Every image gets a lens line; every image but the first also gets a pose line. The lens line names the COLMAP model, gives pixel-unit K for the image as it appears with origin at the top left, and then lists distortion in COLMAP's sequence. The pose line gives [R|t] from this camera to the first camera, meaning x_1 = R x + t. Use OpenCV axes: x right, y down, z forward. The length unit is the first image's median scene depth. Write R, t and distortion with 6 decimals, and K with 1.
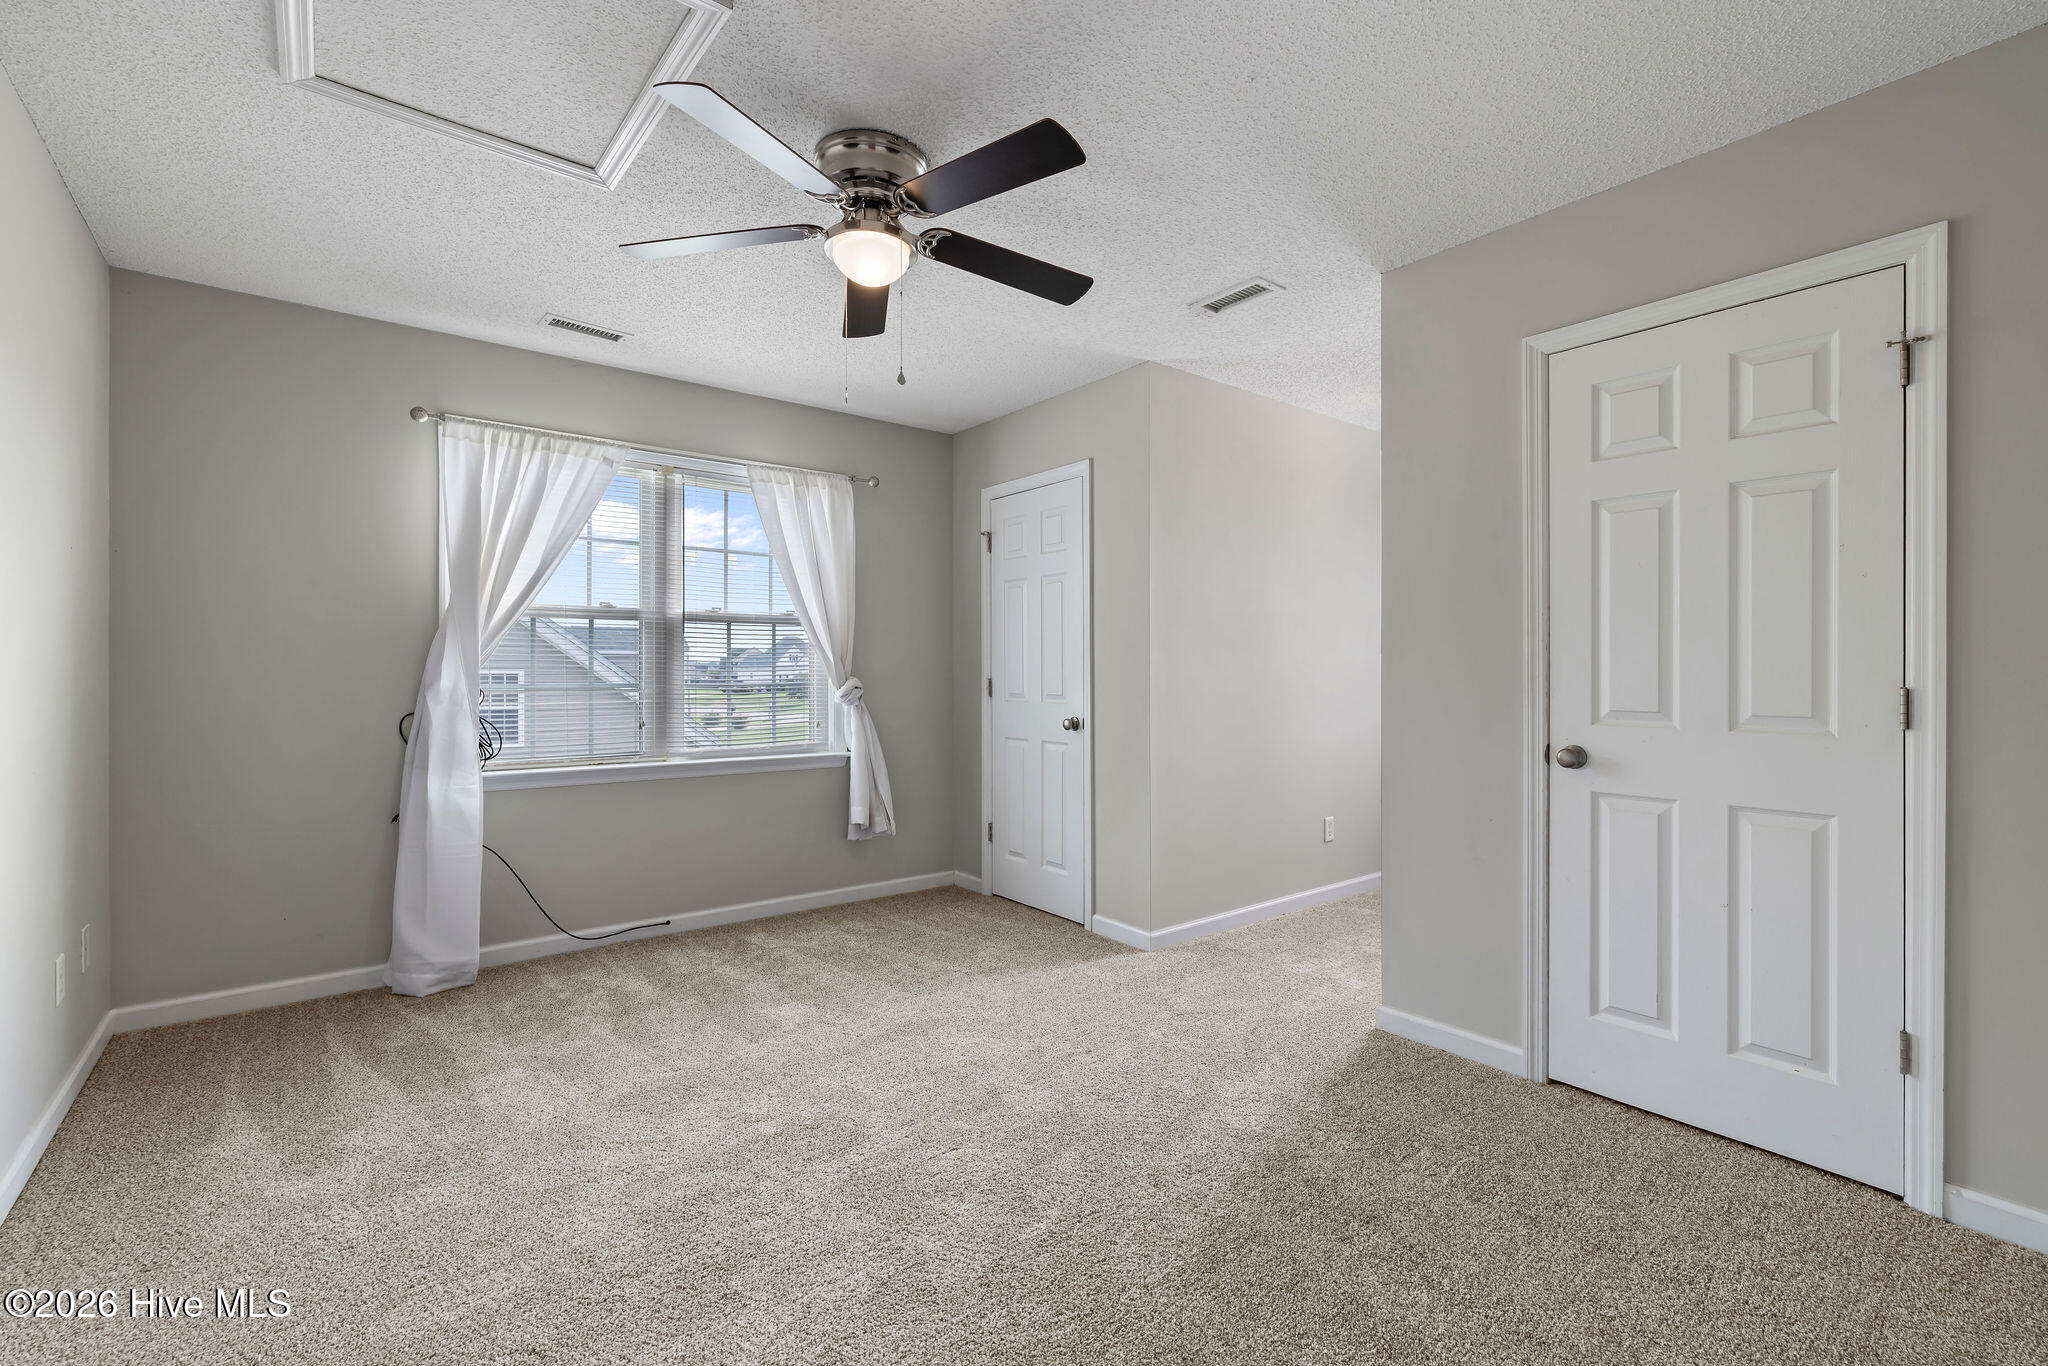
lens RADIAL K [[882.5, 0, 1042.6], [0, 882.5, 670.5], [0, 0, 1]] dist [0.000579, 0.001648]
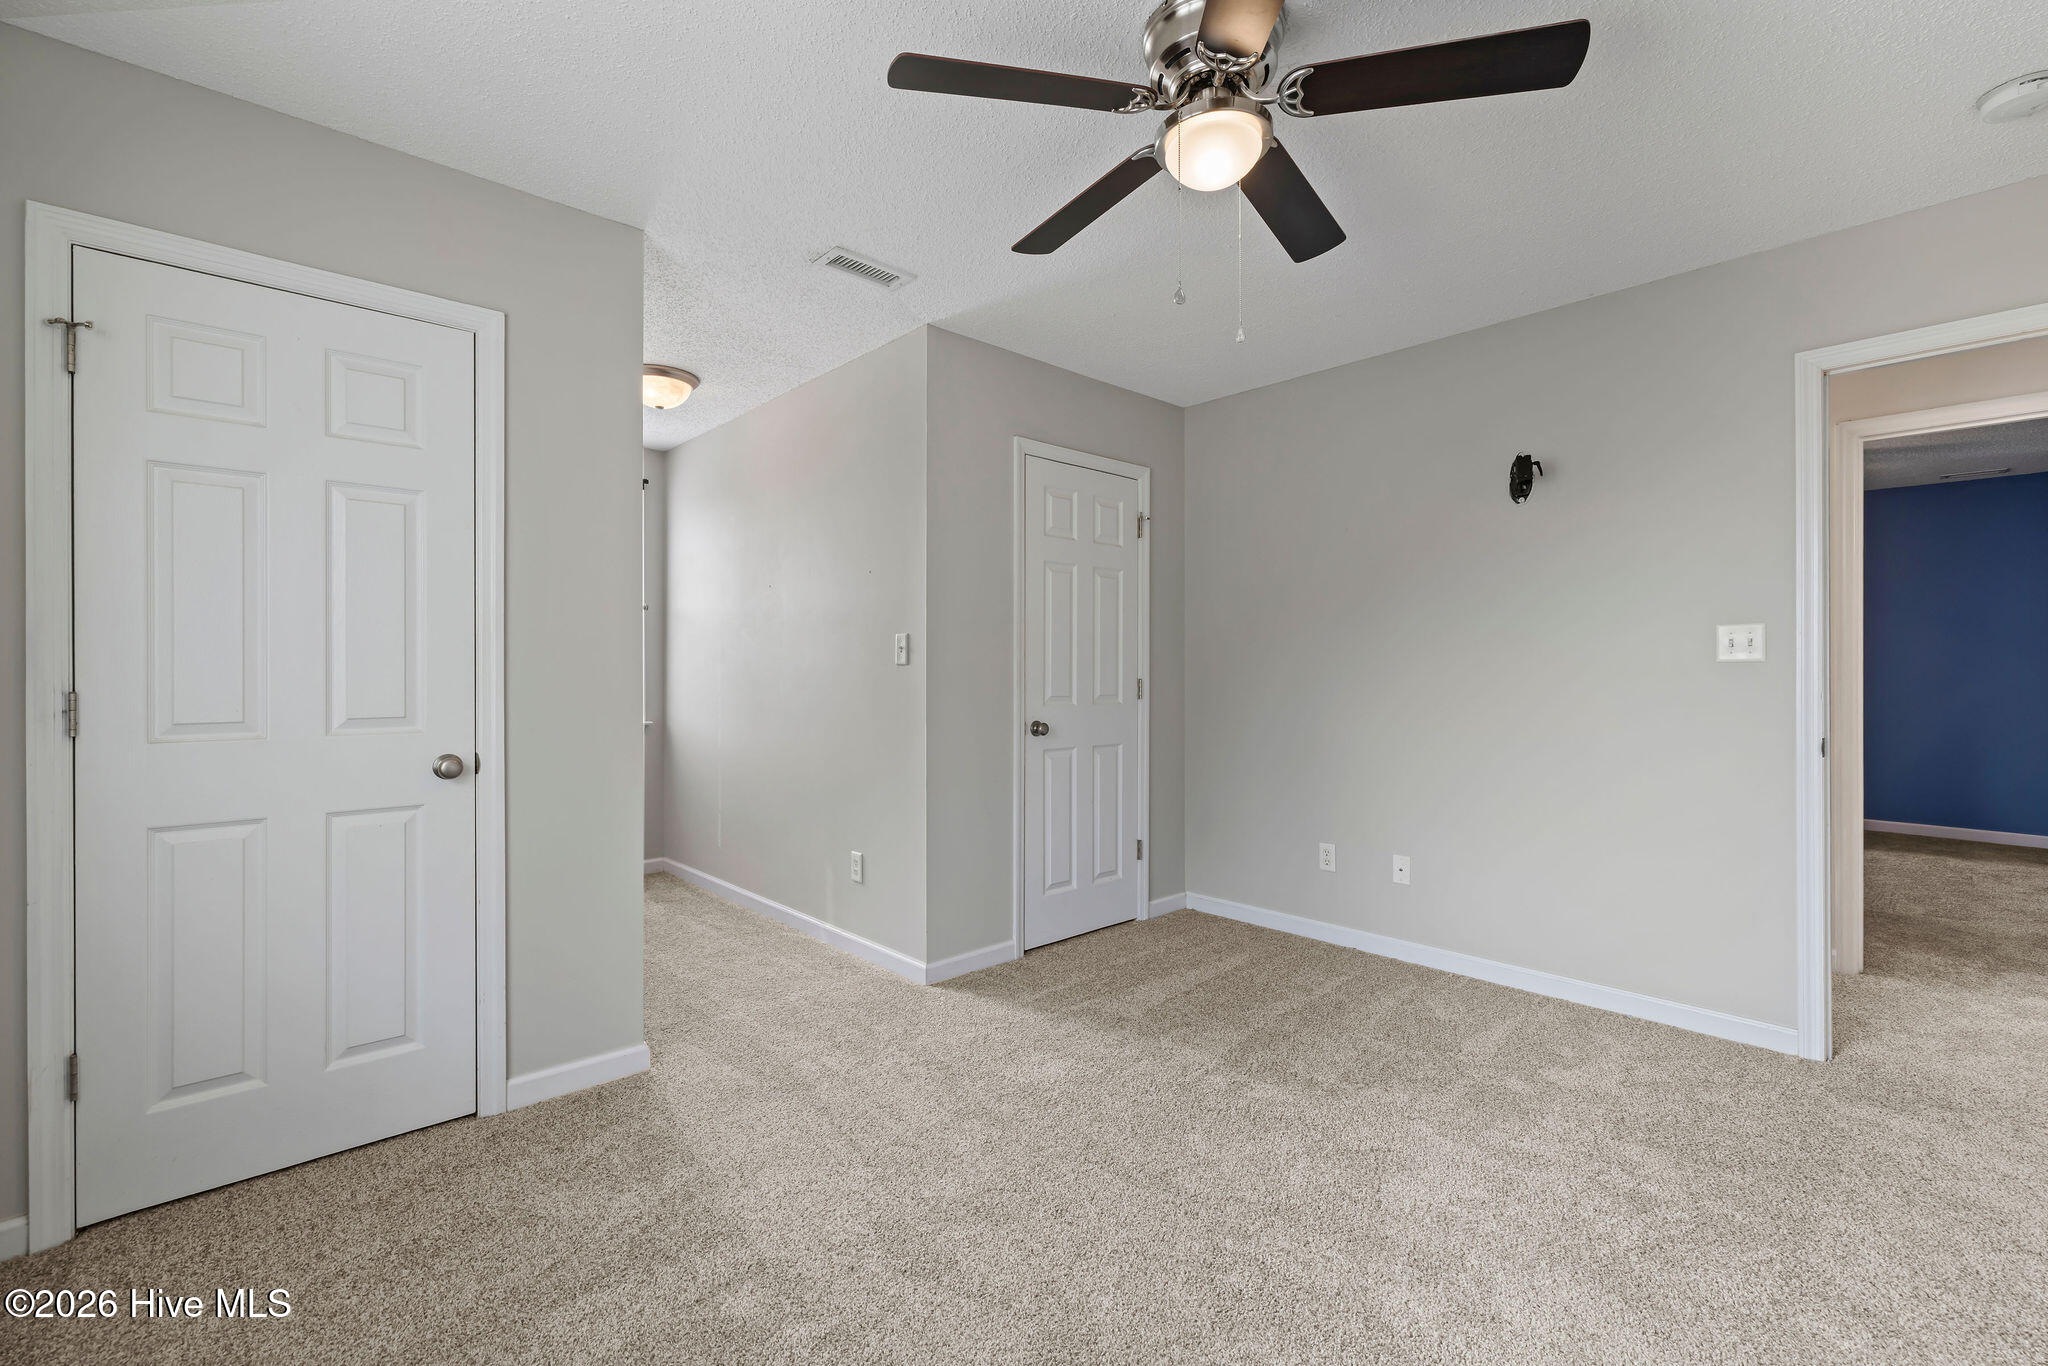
lens RADIAL K [[882.5, 0, 1036.4], [0, 882.5, 675.7], [0, 0, 1]] dist [0.000579, 0.001648]
pose [[-0.064308, -0.005023, 0.997917, -0.845782], [0.000986, 0.999987, 0.005097, -0.000137], [-0.997930, 0.001312, -0.064302, 1.030365]]
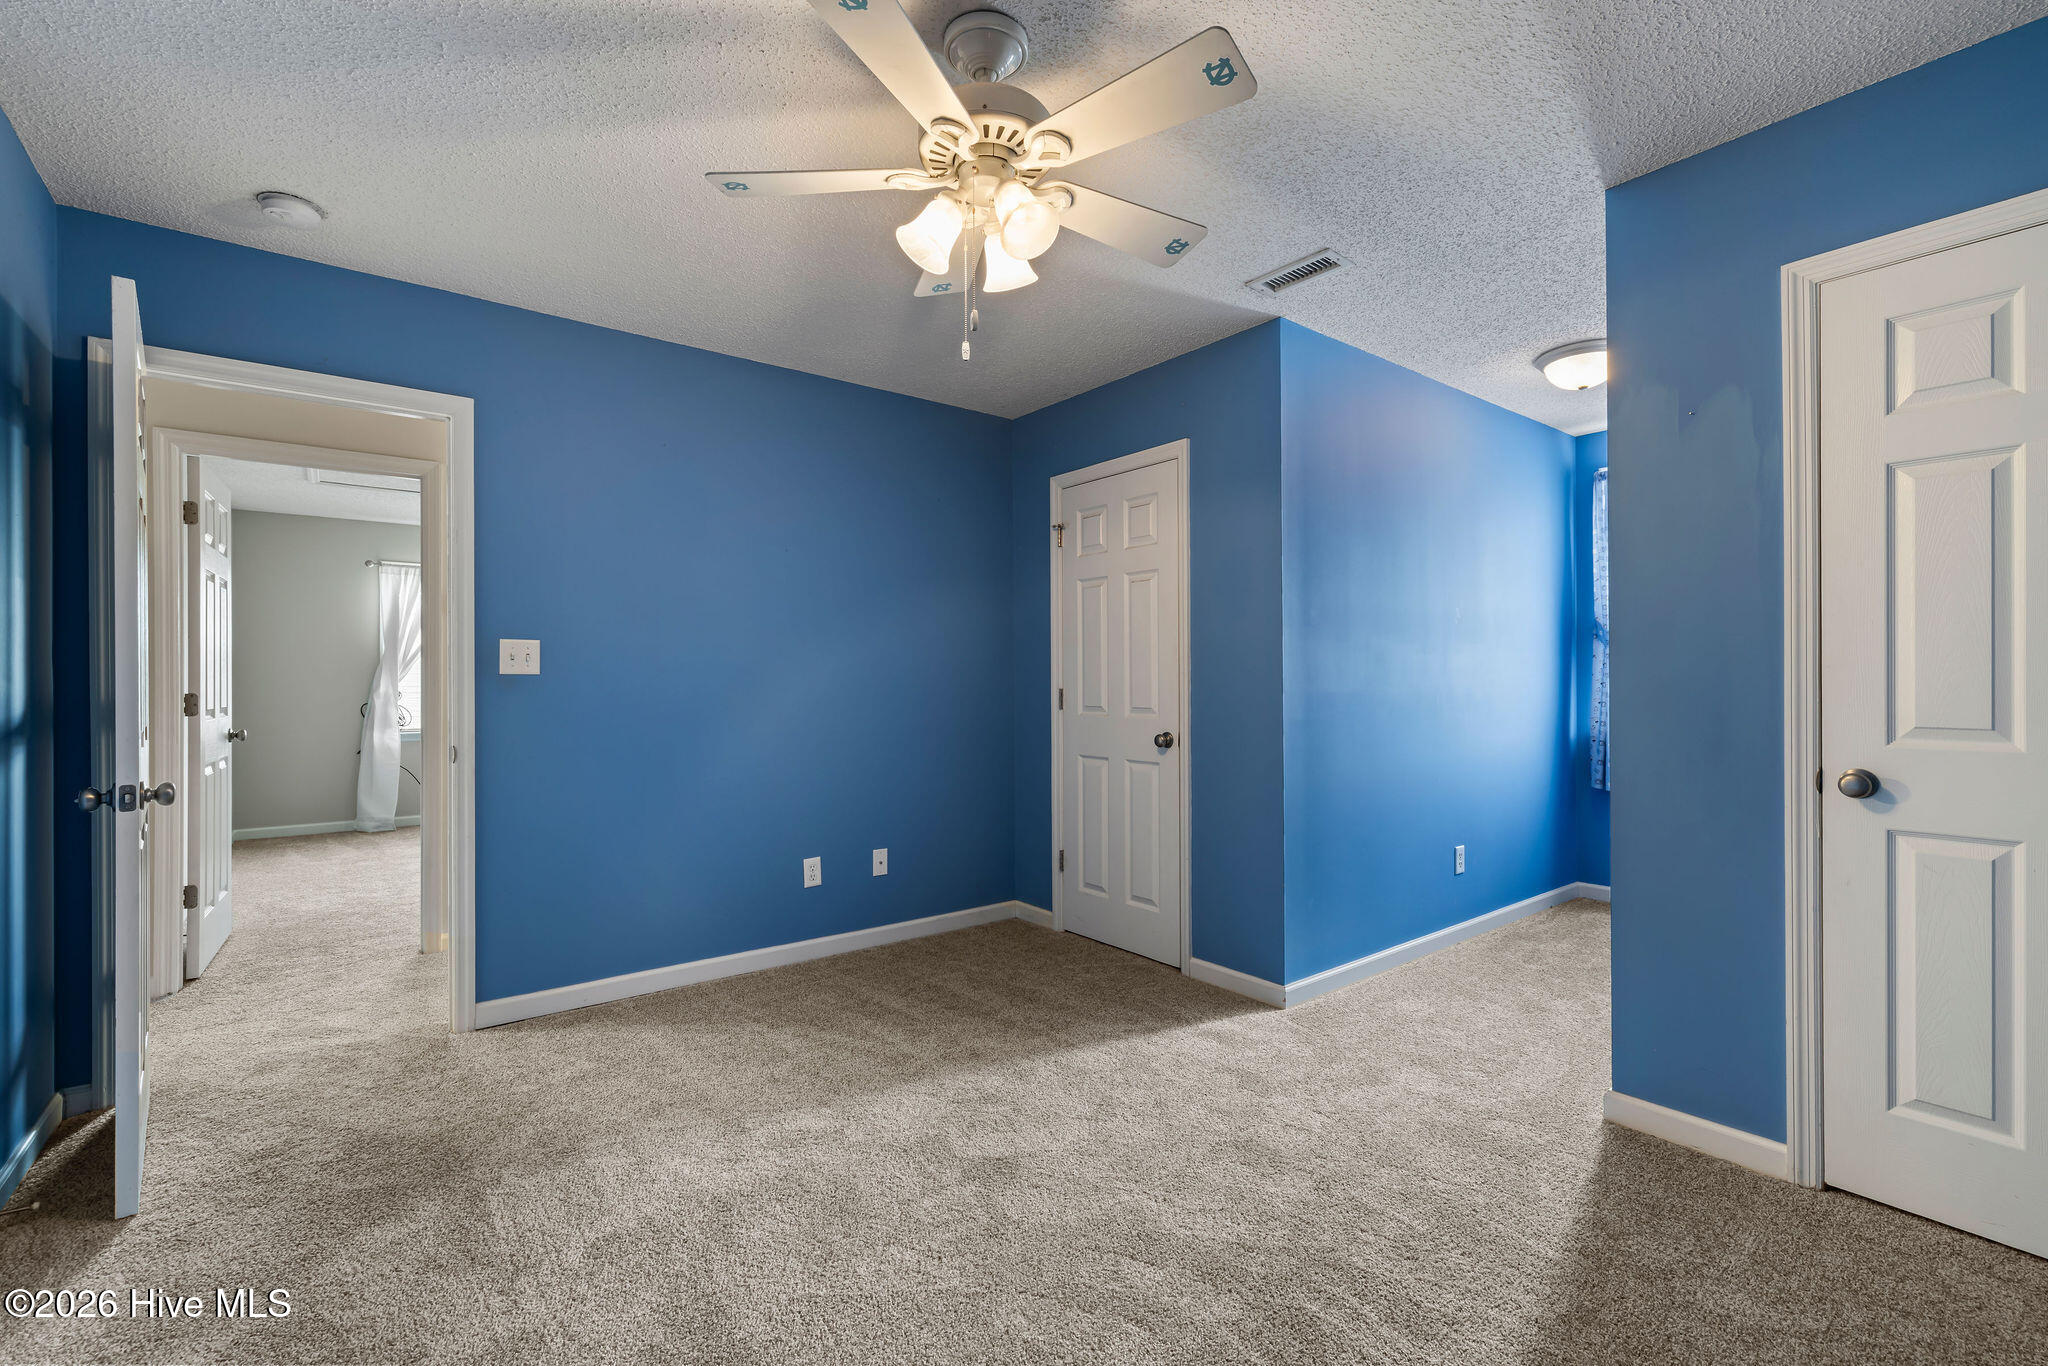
lens RADIAL K [[882.5, 0, 1009.8], [0, 882.5, 679.8], [0, 0, 1]] dist [0.000579, 0.001648]
pose [[0.999571, -0.003836, -0.029036, -0.134828], [0.003830, 0.999993, -0.000236, -0.000068], [0.029037, 0.000124, 0.999578, 0.163801]]
